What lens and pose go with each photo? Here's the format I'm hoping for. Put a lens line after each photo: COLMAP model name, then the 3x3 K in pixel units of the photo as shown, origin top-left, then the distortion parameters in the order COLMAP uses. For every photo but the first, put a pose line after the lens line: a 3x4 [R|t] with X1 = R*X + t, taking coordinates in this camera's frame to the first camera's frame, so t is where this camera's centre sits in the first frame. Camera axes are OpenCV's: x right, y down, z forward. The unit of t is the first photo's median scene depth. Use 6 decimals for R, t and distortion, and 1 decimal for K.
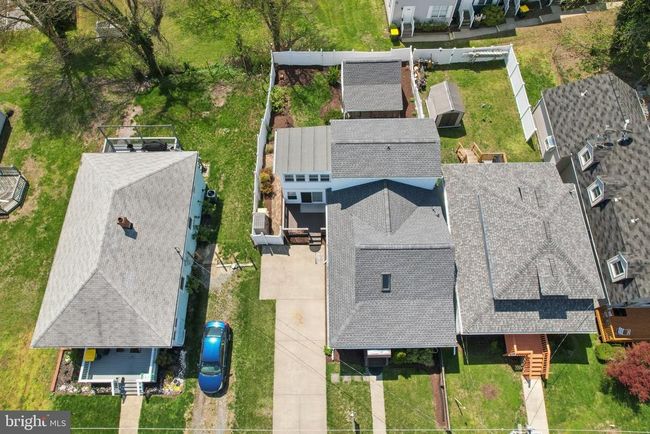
lens RADIAL K [[417.2, 0, 325.0], [0, 417.2, 217.0], [0, 0, 1]] dist [-0.077047, 0.068505]
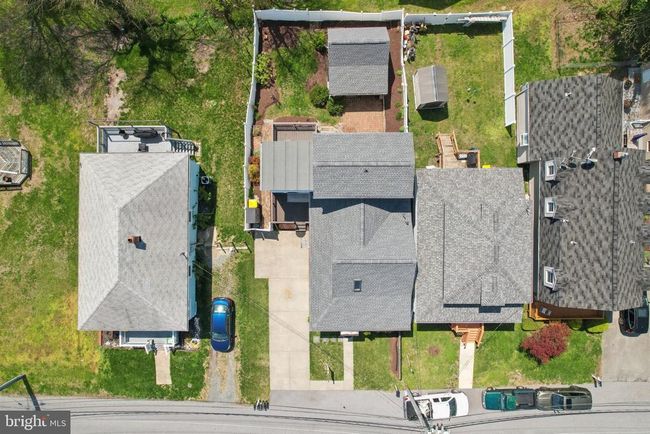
lens RADIAL K [[399.6, 0, 323.0], [0, 399.6, 216.5], [0, 0, 1]] dist [-0.072769, 0.064942]
pose [[0.999959, 0.006773, 0.006016, 0.031373], [-0.008579, 0.921371, 0.388589, -0.403341], [-0.002911, -0.388625, 0.921391, 0.001557]]
